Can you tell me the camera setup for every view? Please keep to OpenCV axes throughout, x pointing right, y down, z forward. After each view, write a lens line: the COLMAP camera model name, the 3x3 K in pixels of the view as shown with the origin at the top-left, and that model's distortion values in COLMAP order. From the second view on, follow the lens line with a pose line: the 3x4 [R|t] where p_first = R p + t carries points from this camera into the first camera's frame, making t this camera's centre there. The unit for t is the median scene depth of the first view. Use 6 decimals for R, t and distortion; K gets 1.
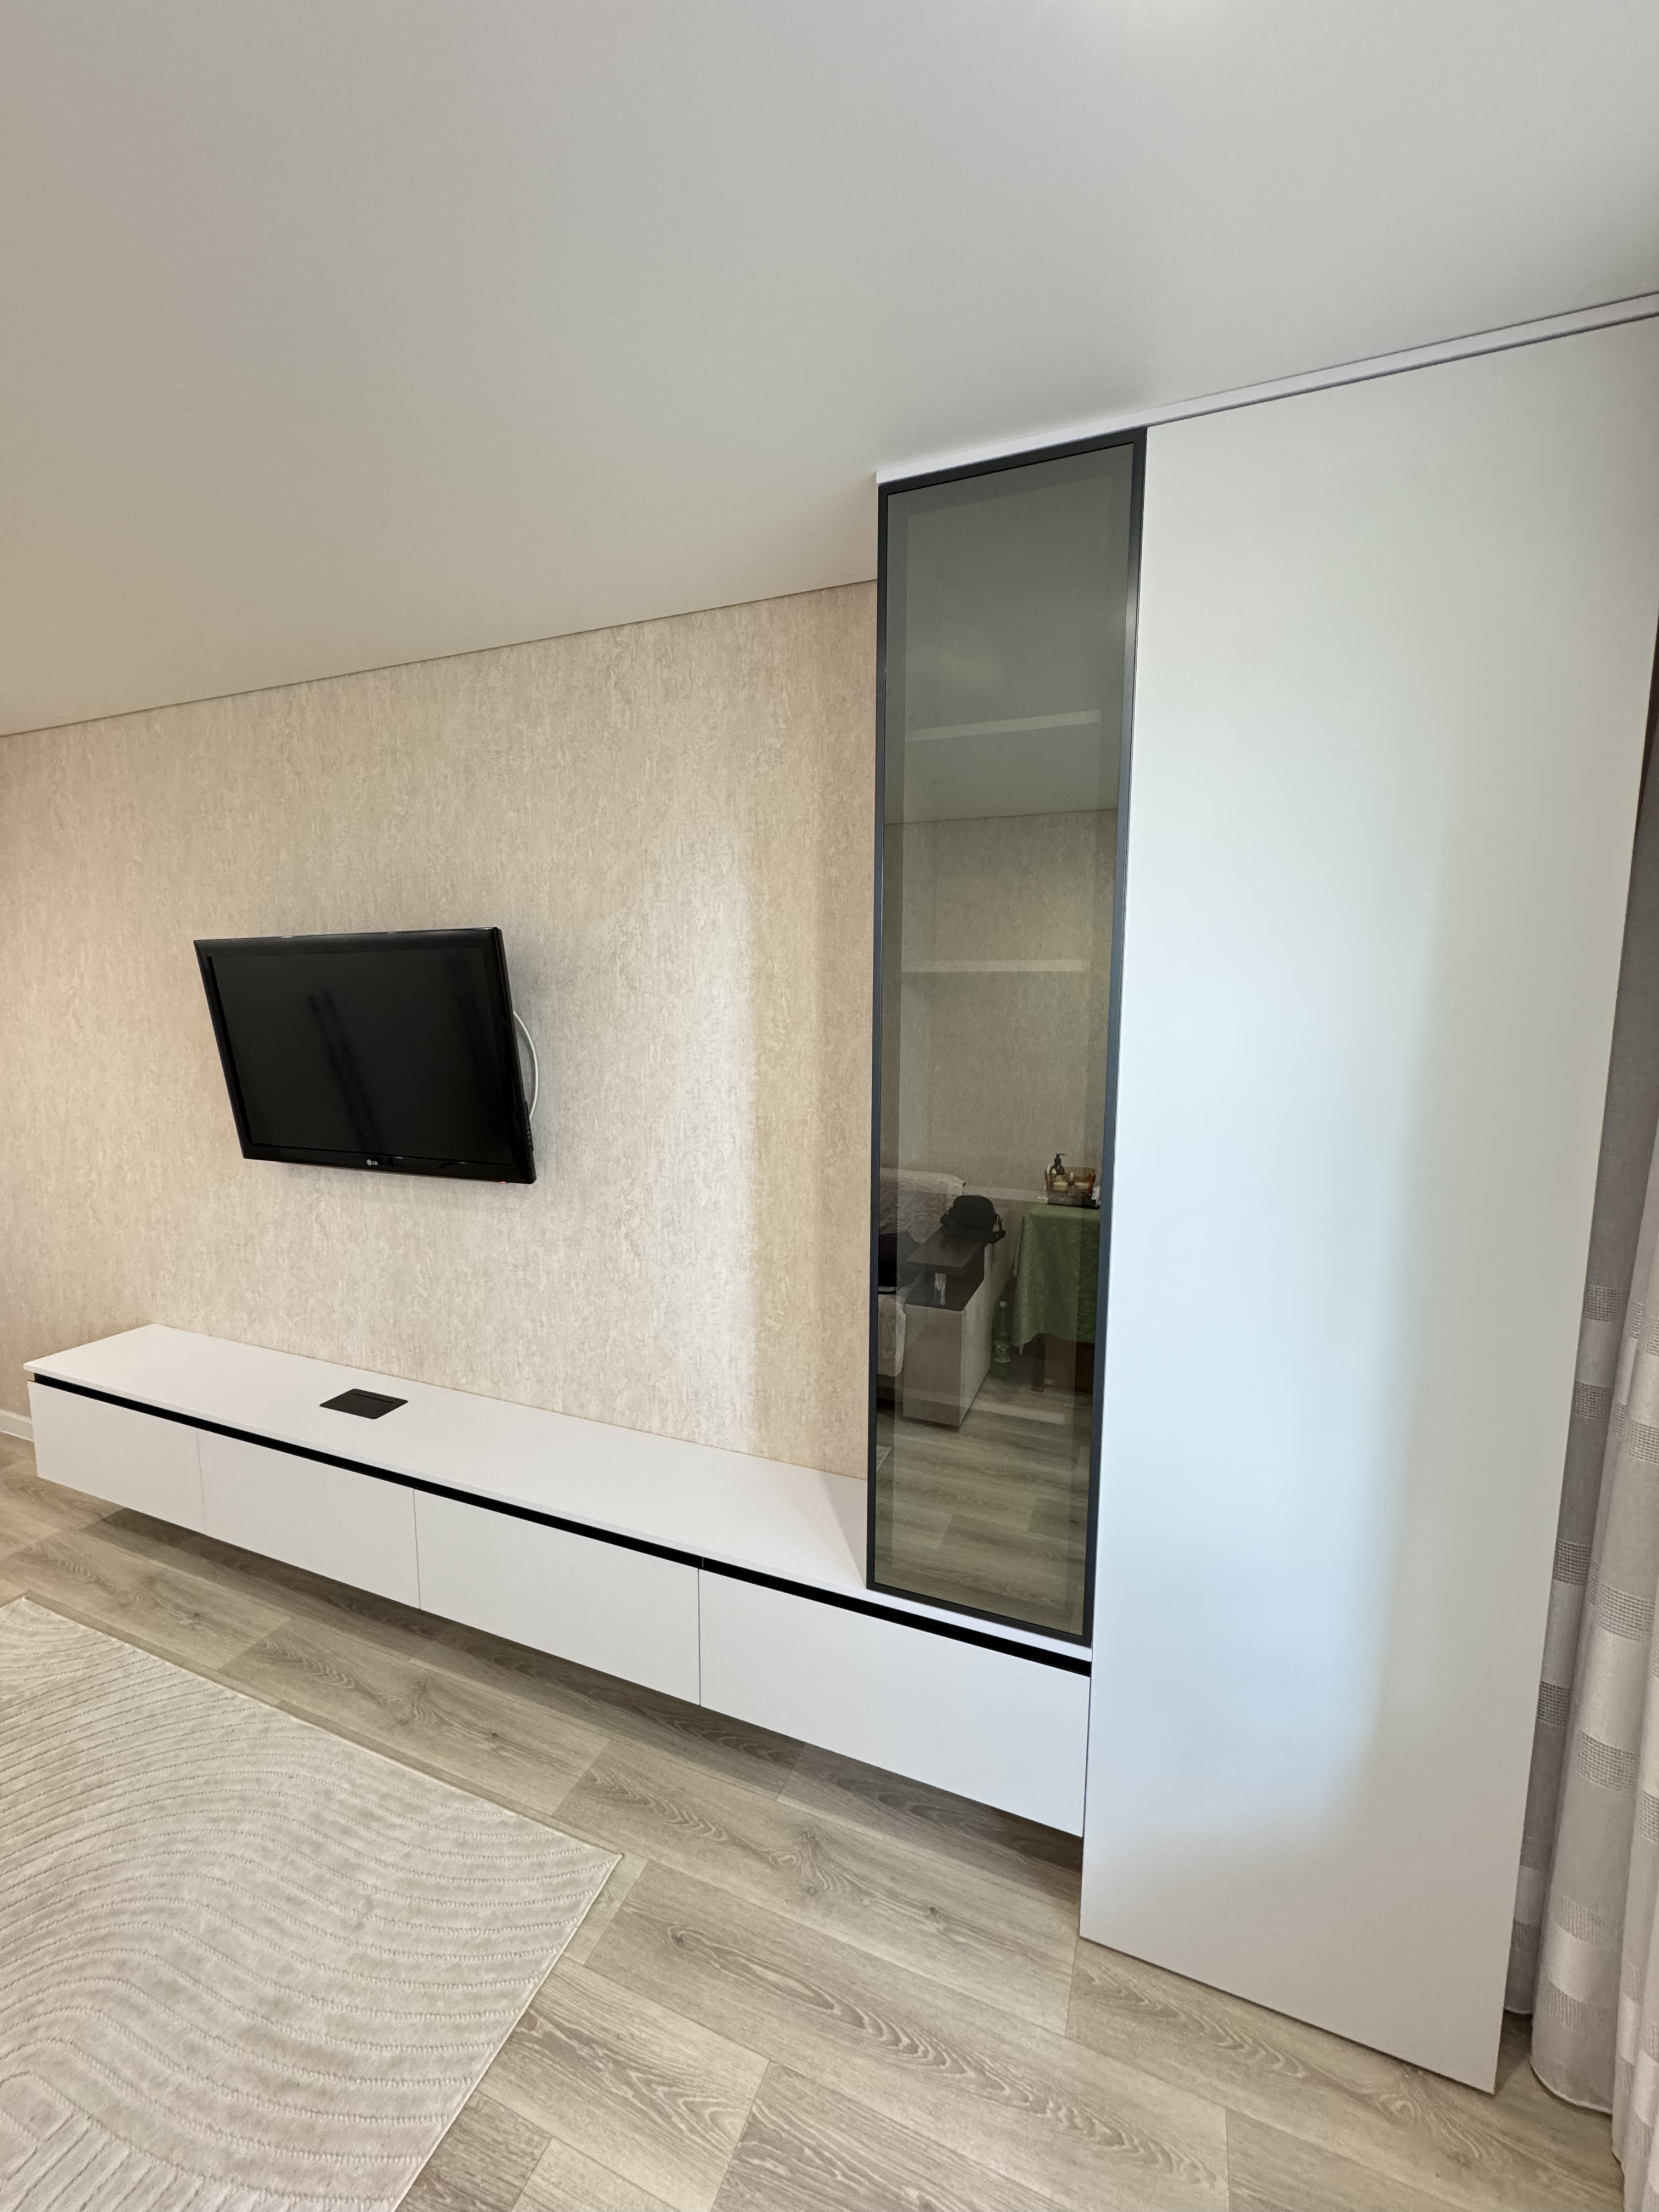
lens RADIAL K [[890.6, 0, 829.1], [0, 890.6, 1092.9], [0, 0, 1]] dist [-0.005440, 0.000189]
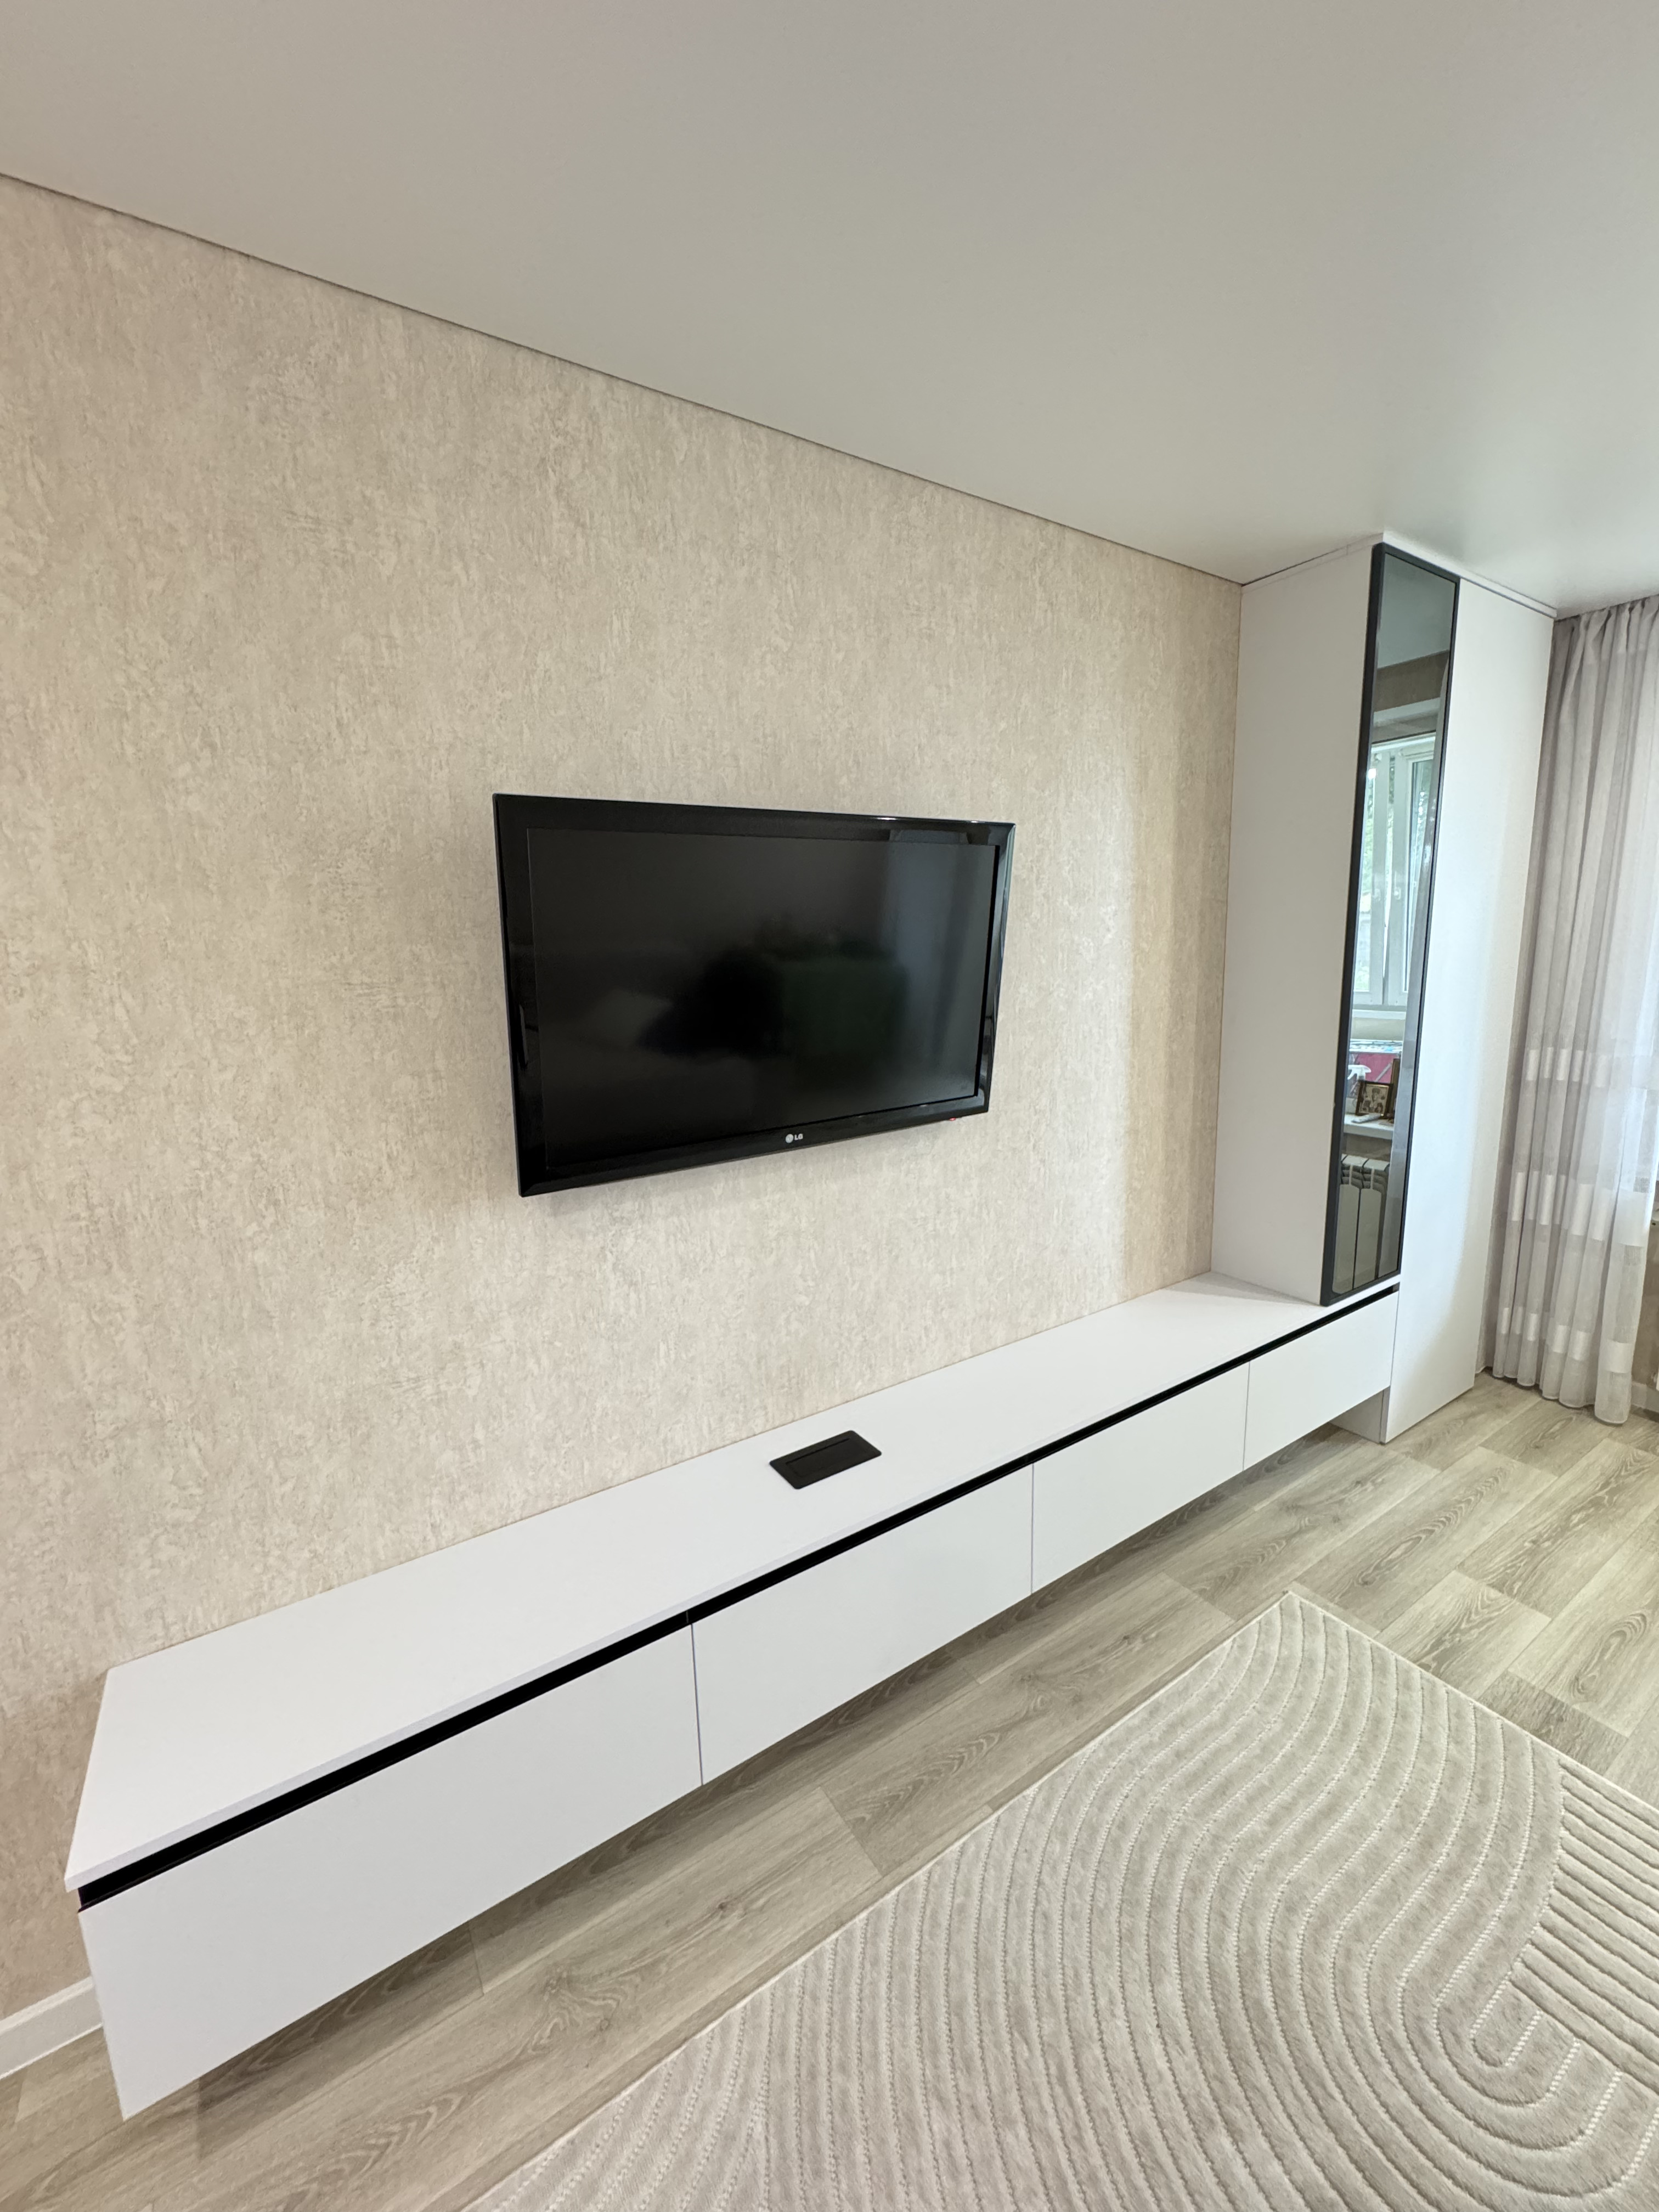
lens RADIAL K [[890.6, 0, 834.4], [0, 890.6, 1098.3], [0, 0, 1]] dist [-0.005440, 0.000189]
pose [[0.569149, -0.158896, 0.806735, -1.206504], [0.121924, 0.986612, 0.108308, -0.031033], [-0.813144, 0.036717, 0.580903, 0.619420]]
